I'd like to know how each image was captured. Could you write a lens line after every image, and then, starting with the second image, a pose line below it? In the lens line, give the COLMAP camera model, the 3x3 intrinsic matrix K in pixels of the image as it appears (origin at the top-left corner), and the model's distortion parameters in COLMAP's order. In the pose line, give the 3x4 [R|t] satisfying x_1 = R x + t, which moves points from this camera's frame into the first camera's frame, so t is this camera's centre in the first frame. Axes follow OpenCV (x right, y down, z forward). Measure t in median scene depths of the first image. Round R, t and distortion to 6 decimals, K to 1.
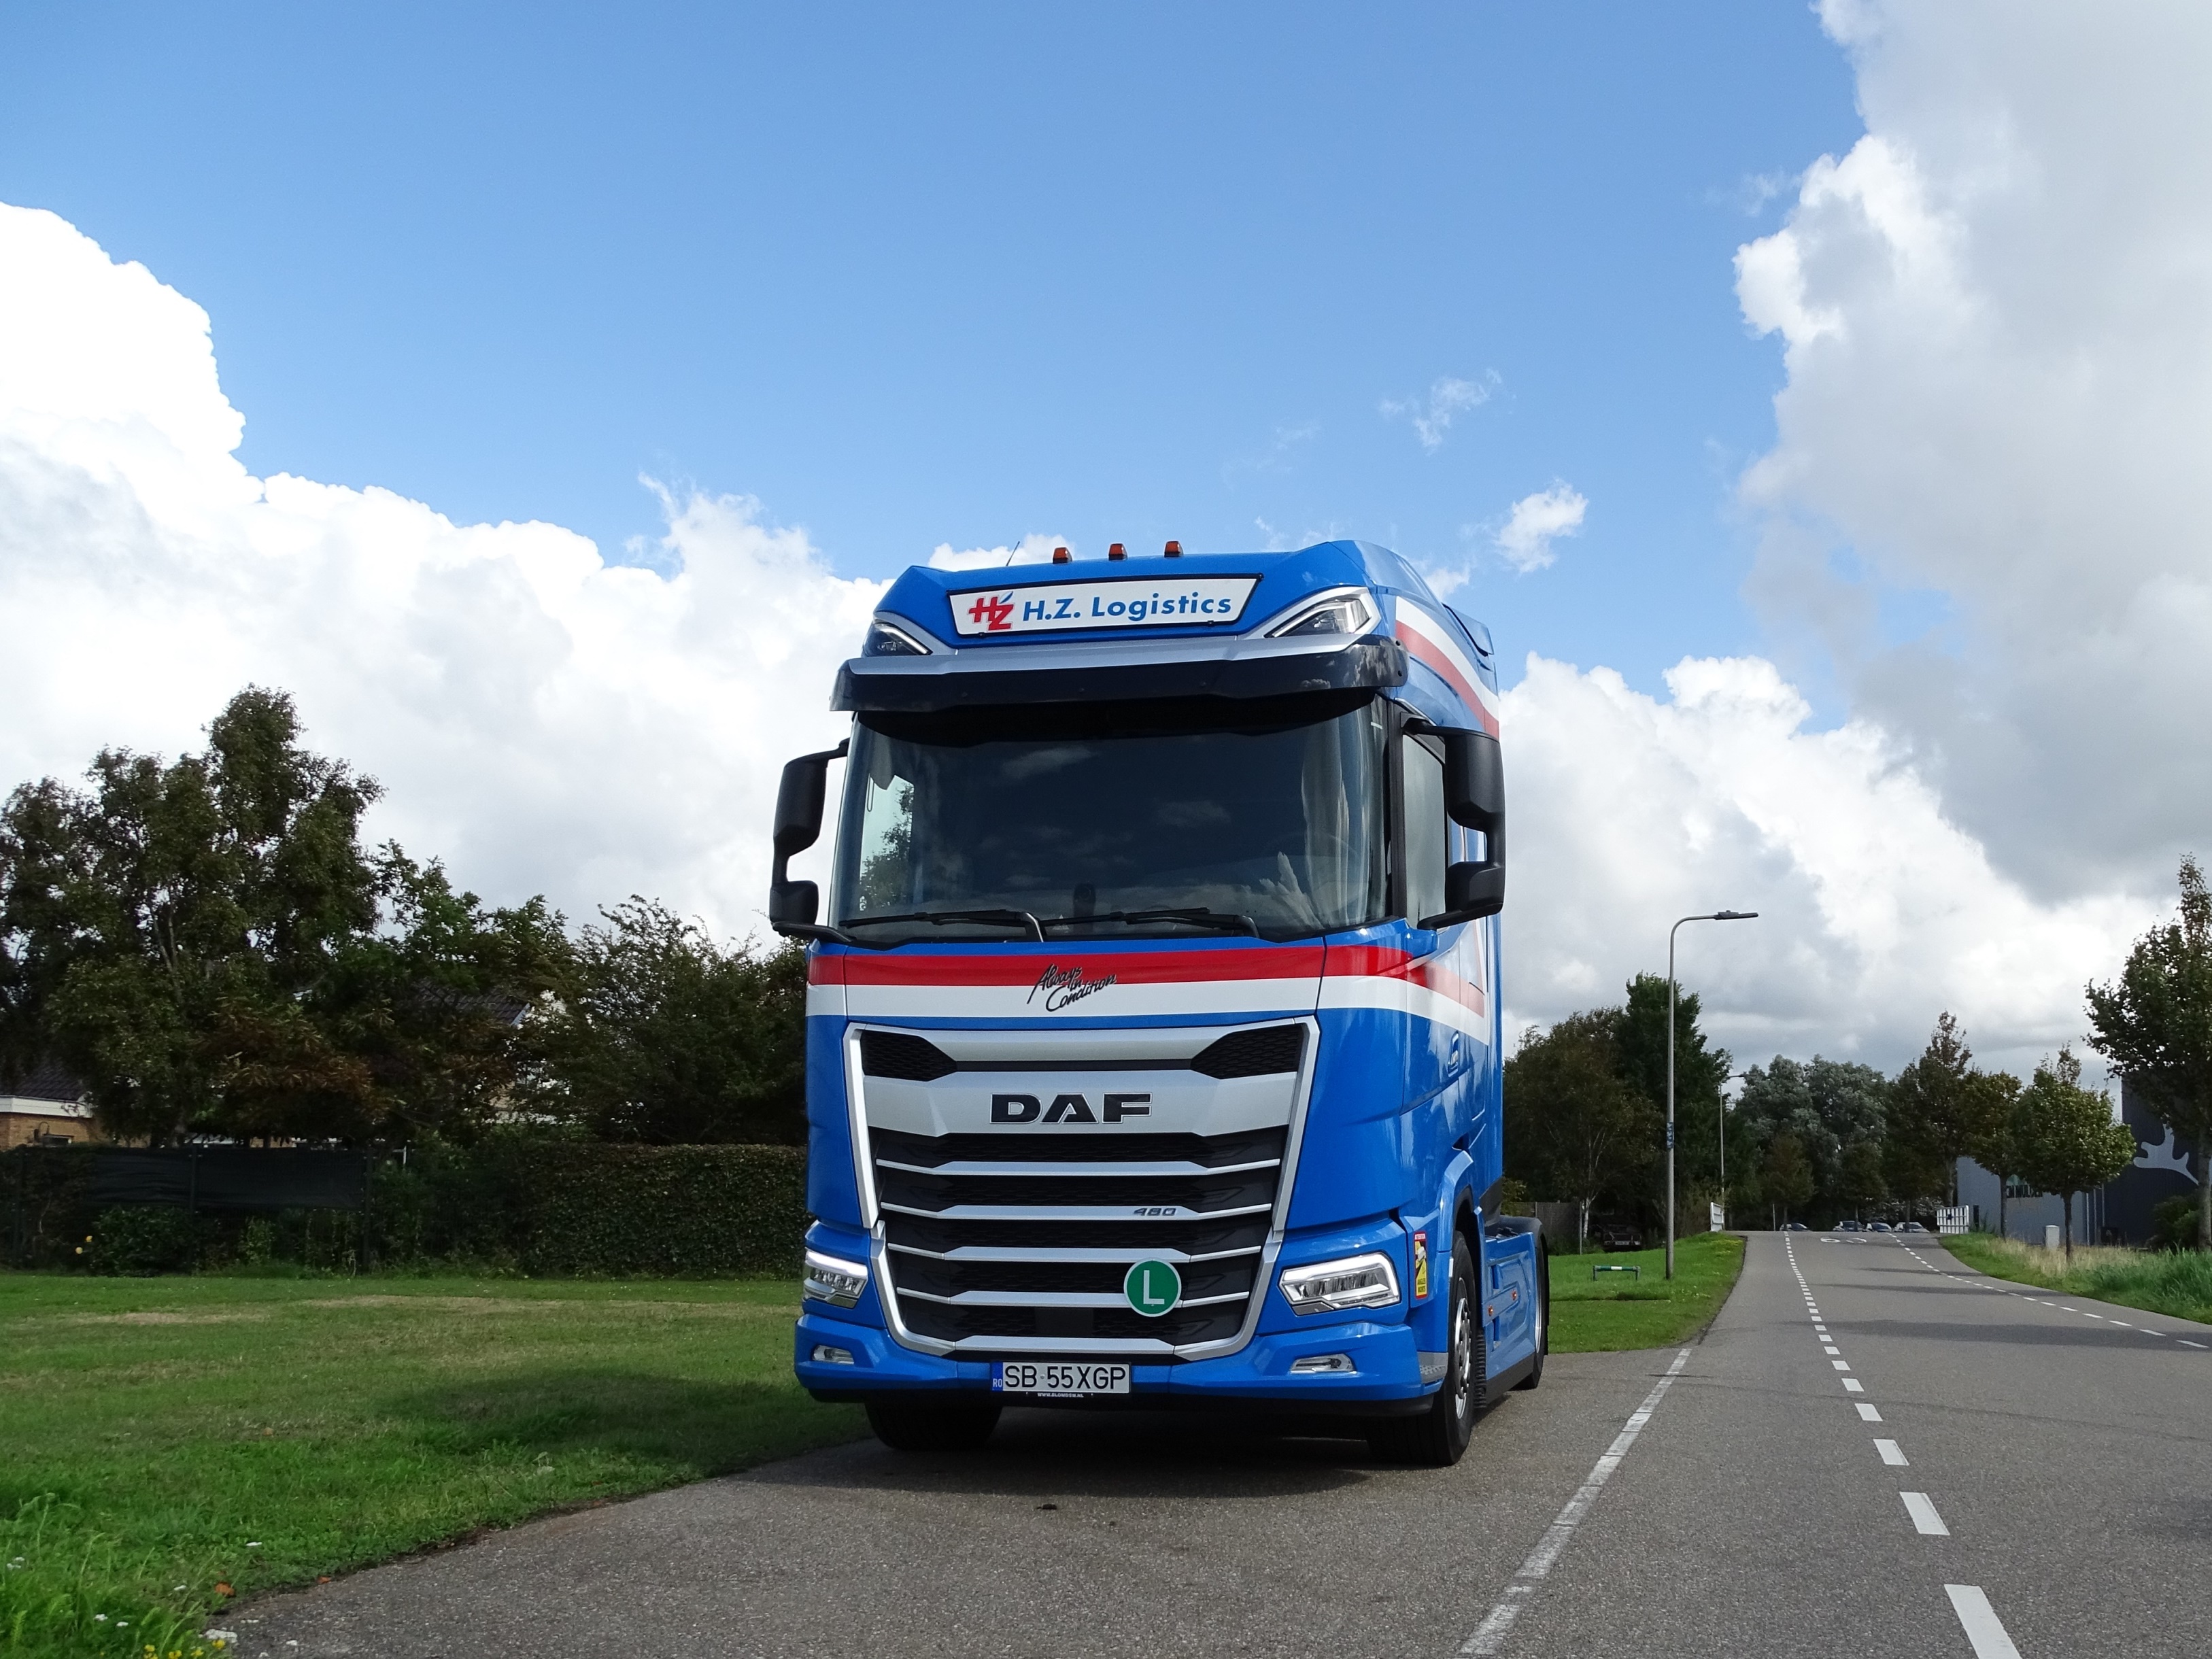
lens RADIAL K [[2097.2, 0, 1345.2], [0, 2097.2, 1042.3], [0, 0, 1]] dist [0.000419, -0.018652]
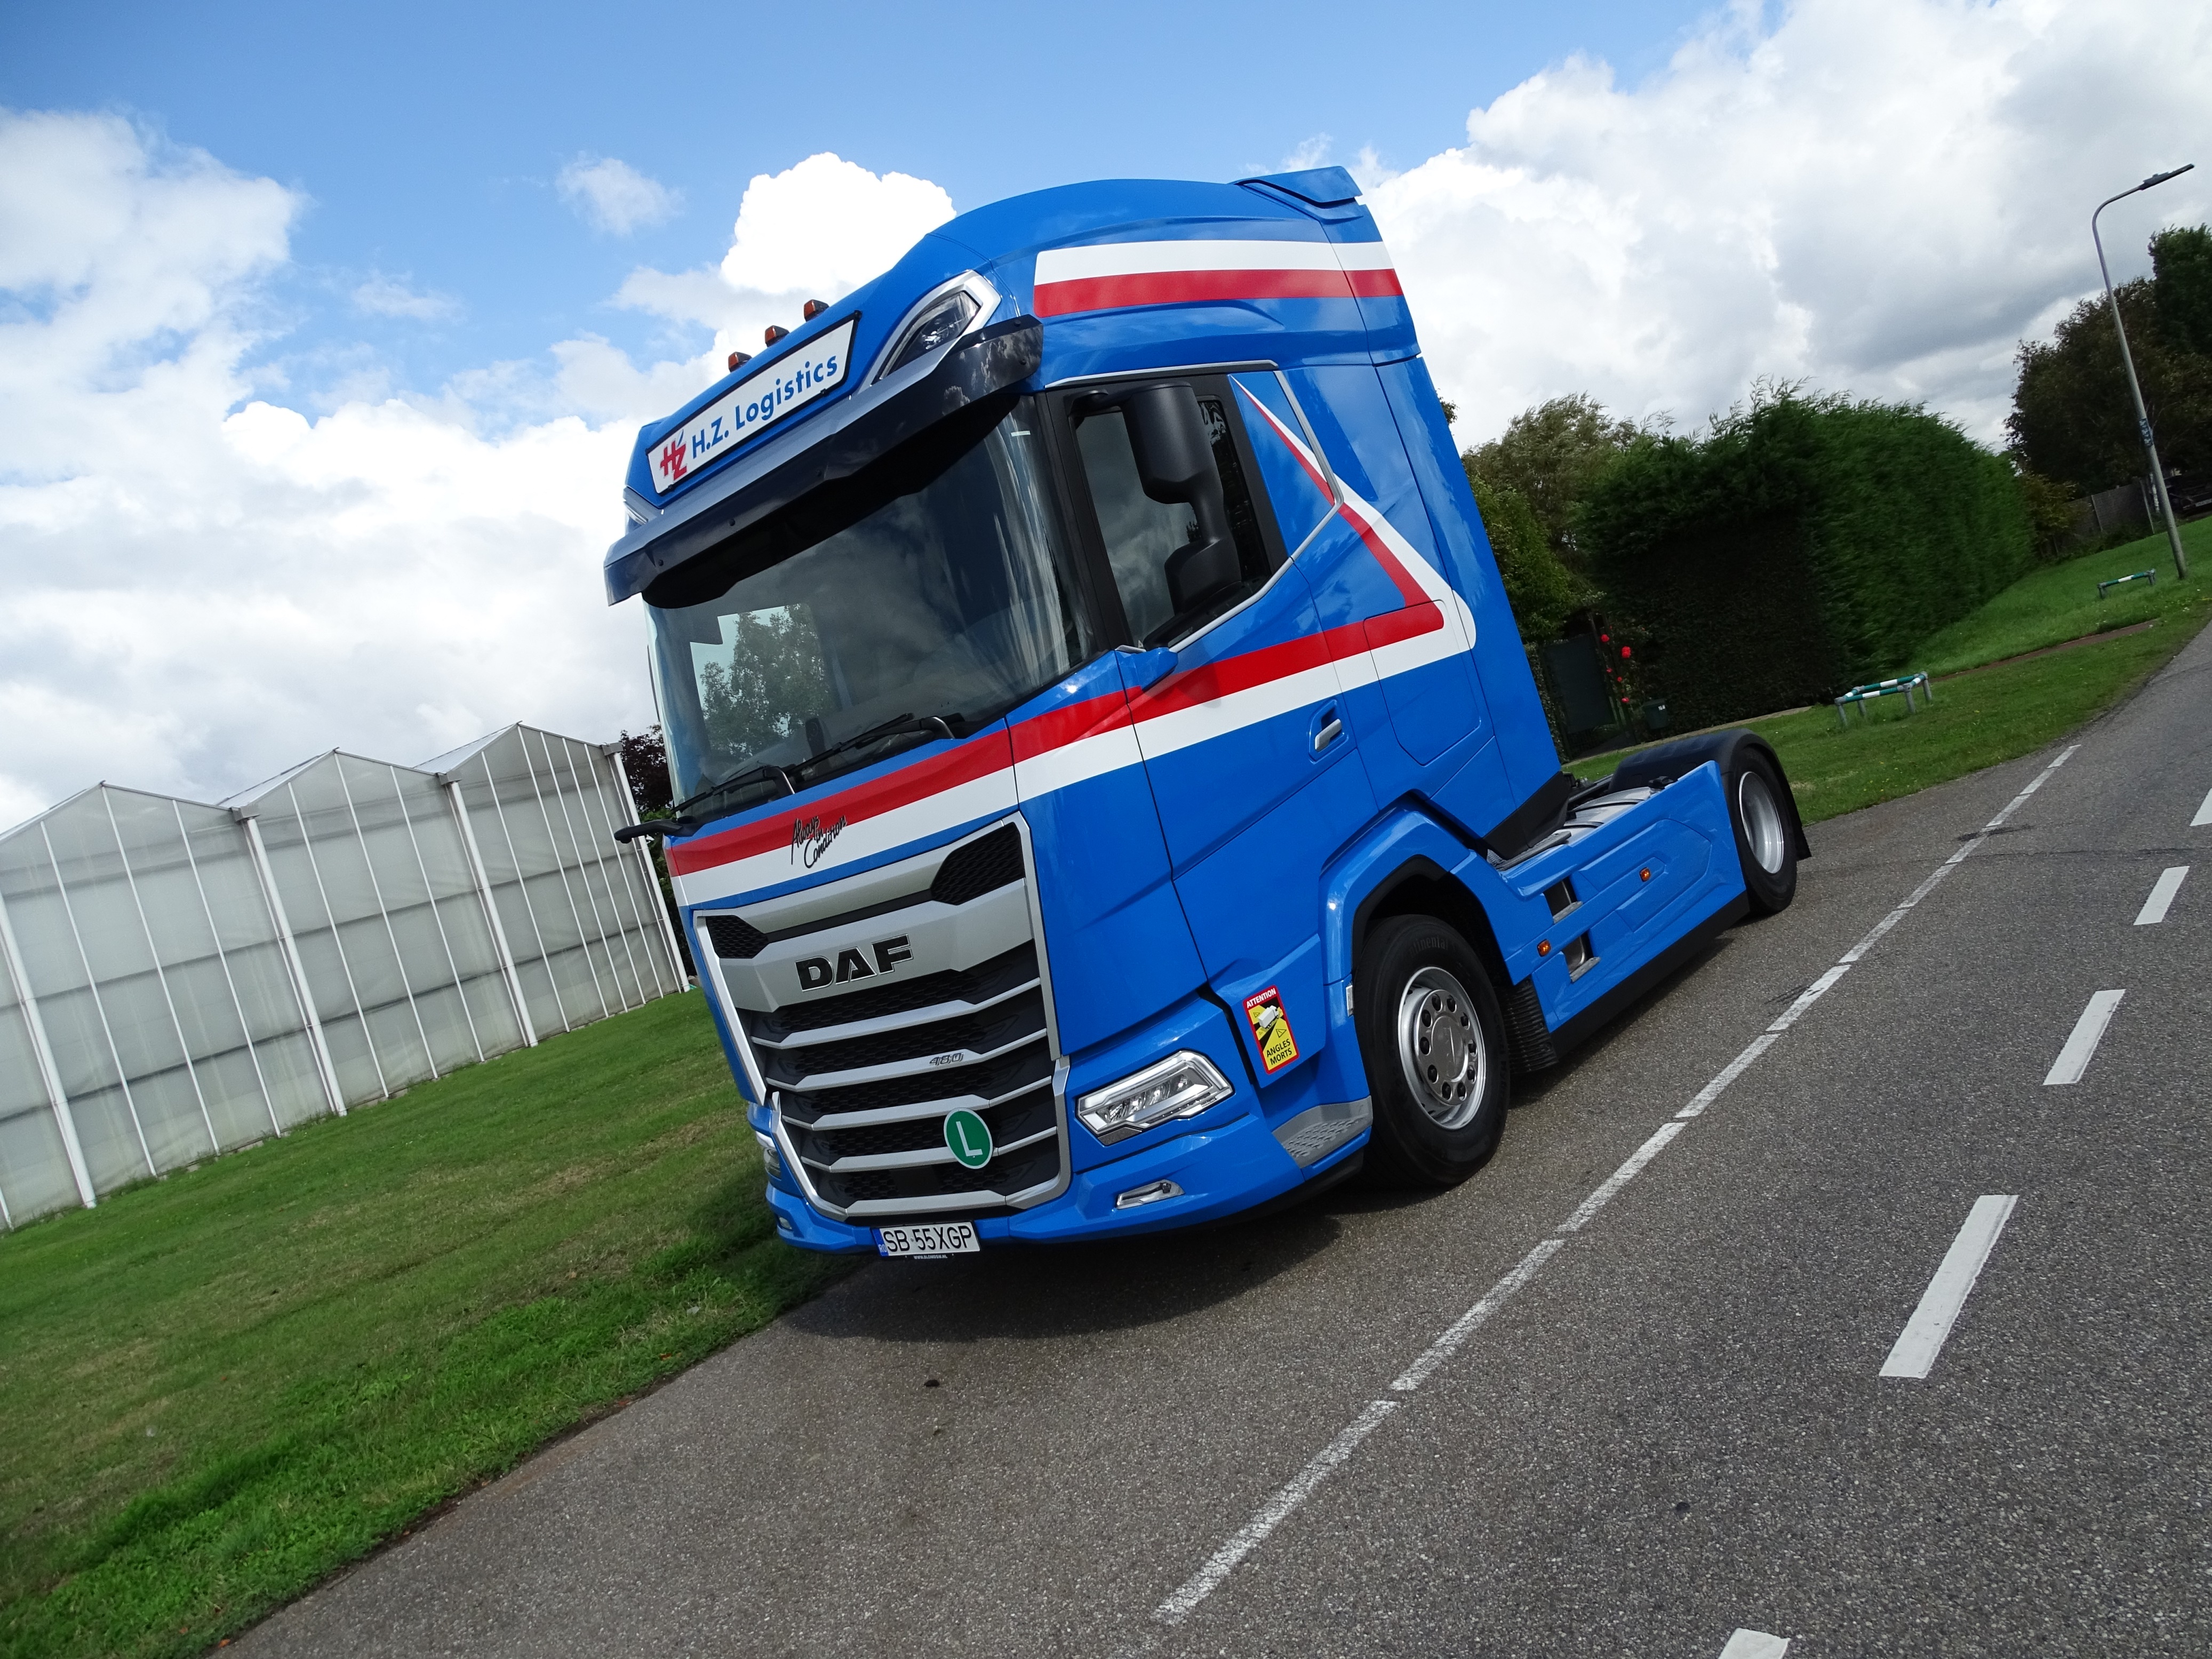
lens RADIAL K [[1595.8, 0, 1106.0], [0, 1595.8, 829.5], [0, 0, 1]] dist [-0.005904, 0.001869]
pose [[0.832801, -0.243392, -0.497195, 0.321479], [0.333014, 0.937737, 0.098747, -0.055763], [0.442204, -0.247809, 0.862001, 0.435772]]
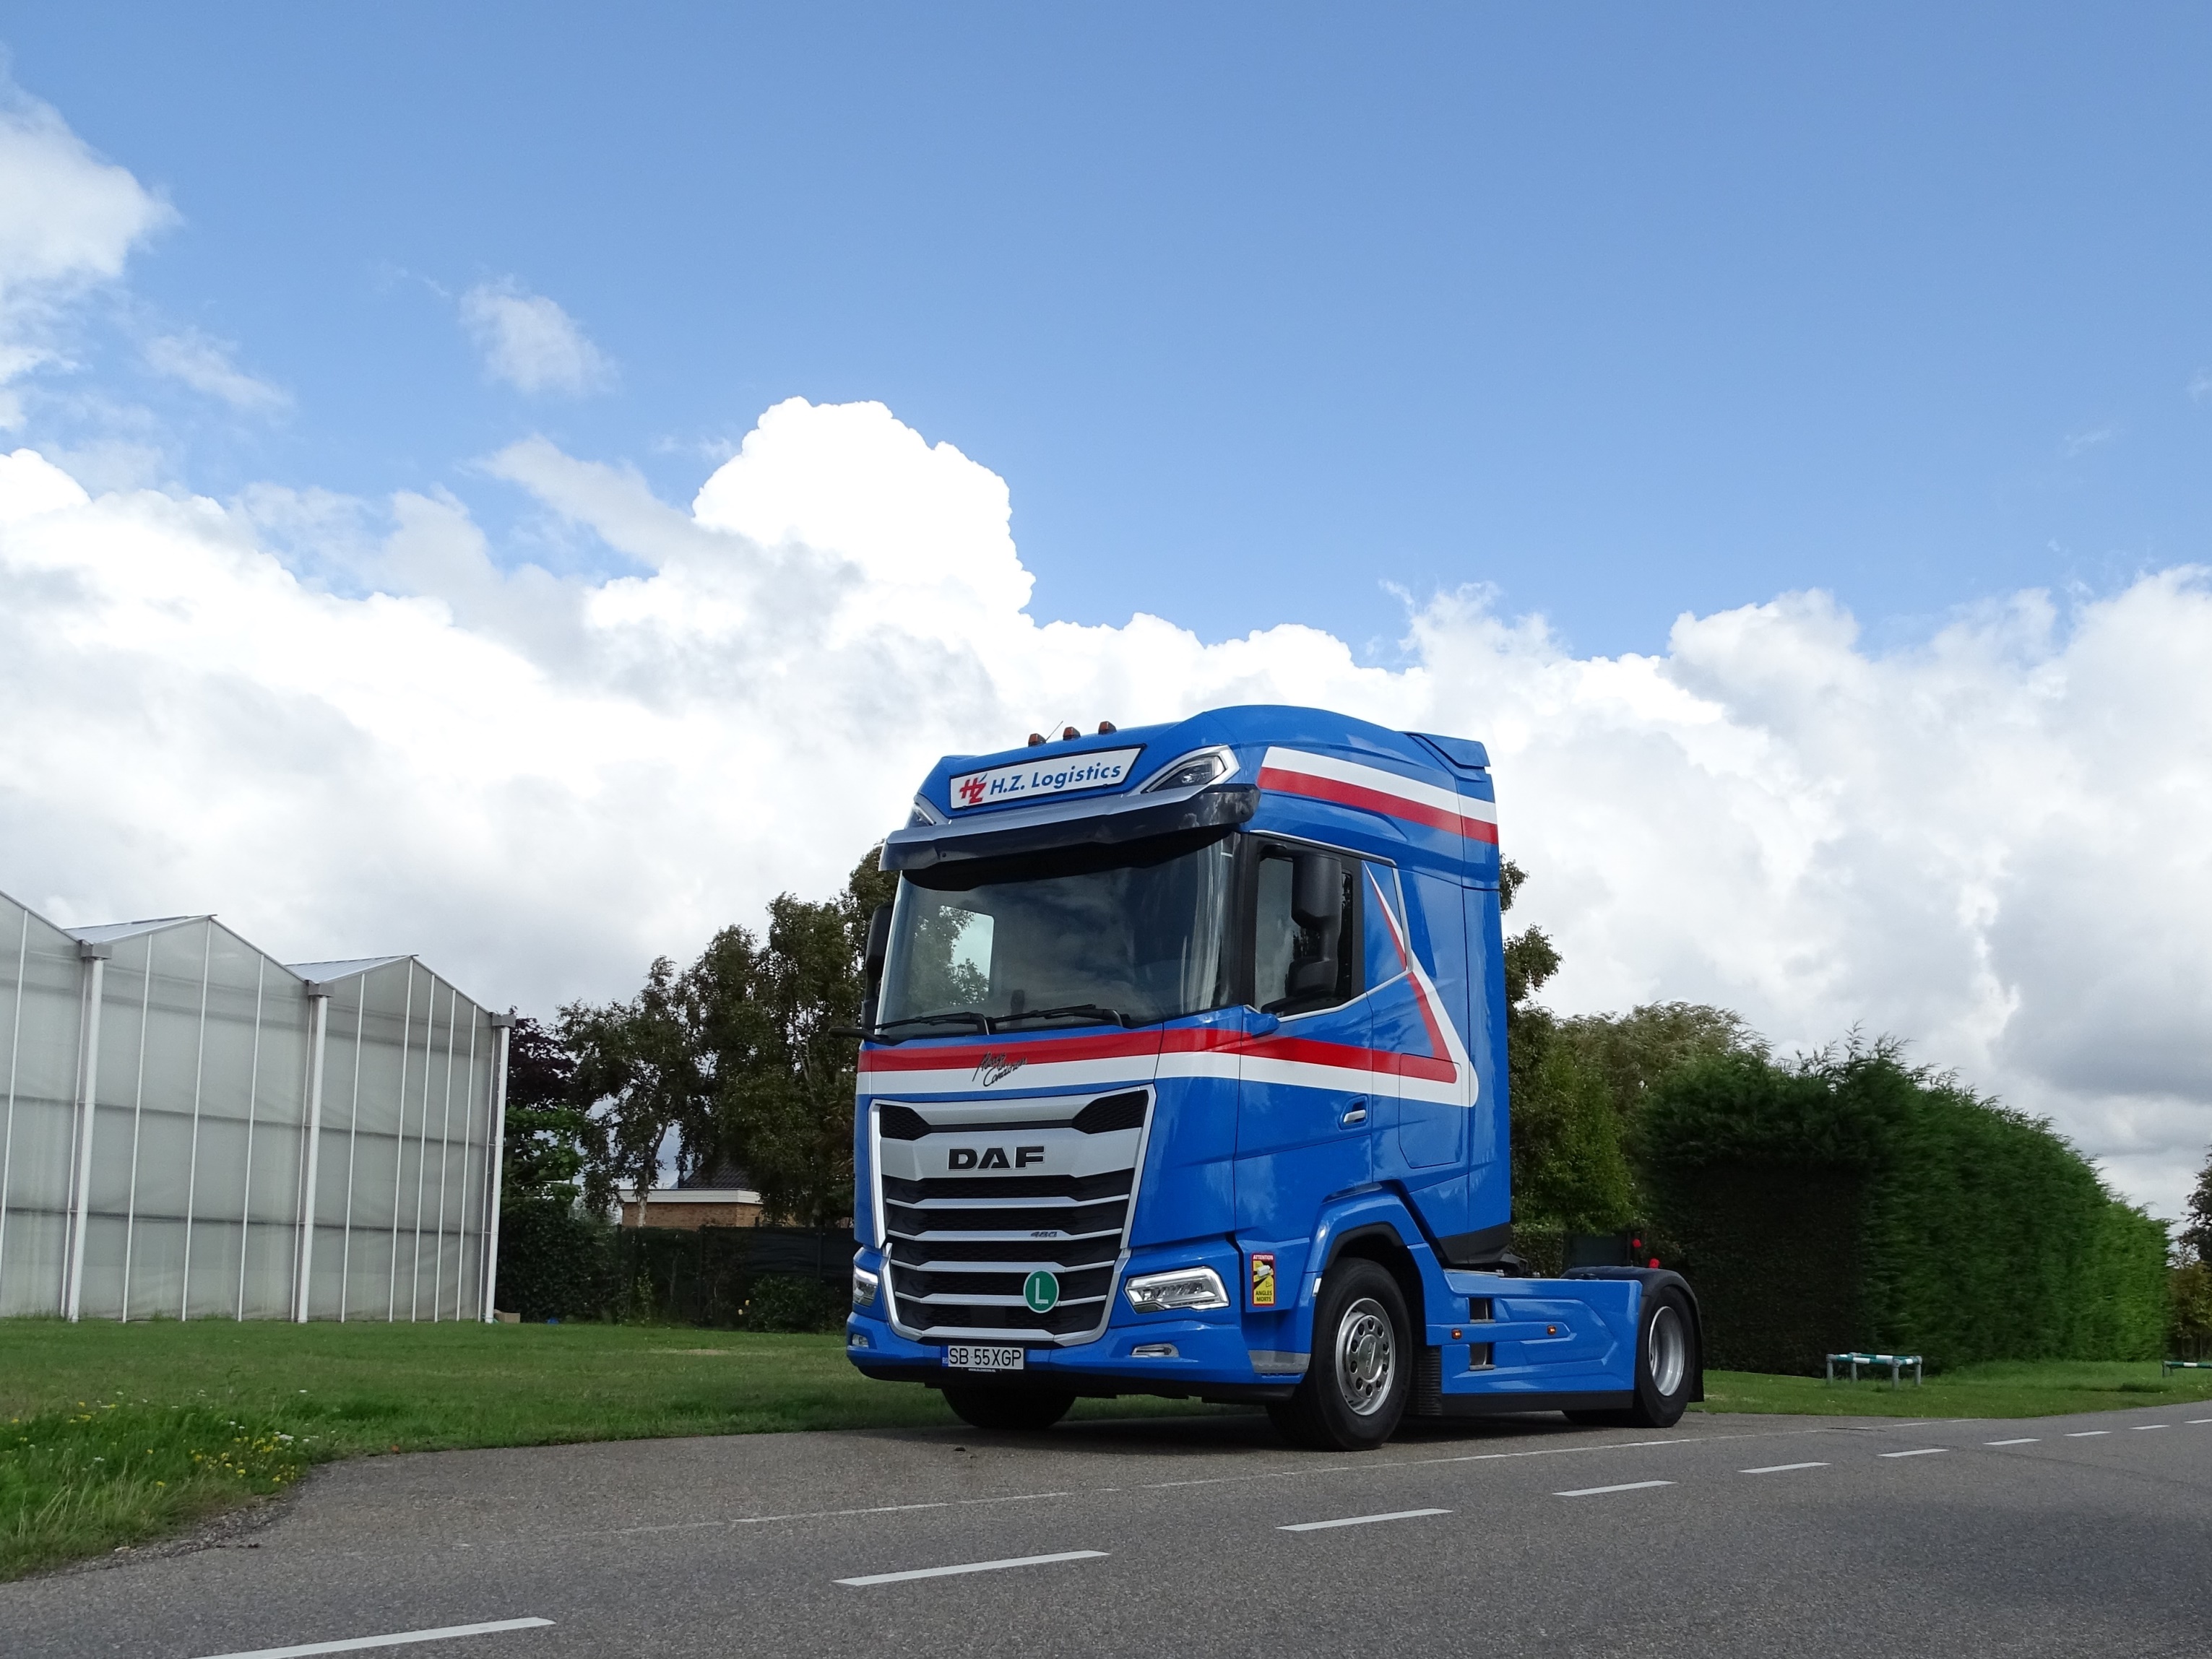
lens RADIAL K [[2204.9, 0, 1164.4], [0, 2204.9, 1113.0], [0, 0, 1]] dist [-0.016520, 0.002866]
pose [[0.907340, -0.023148, -0.419761, 0.542228], [0.018719, 0.999717, -0.014668, 0.024406], [0.419981, 0.005451, 0.907516, -0.228379]]
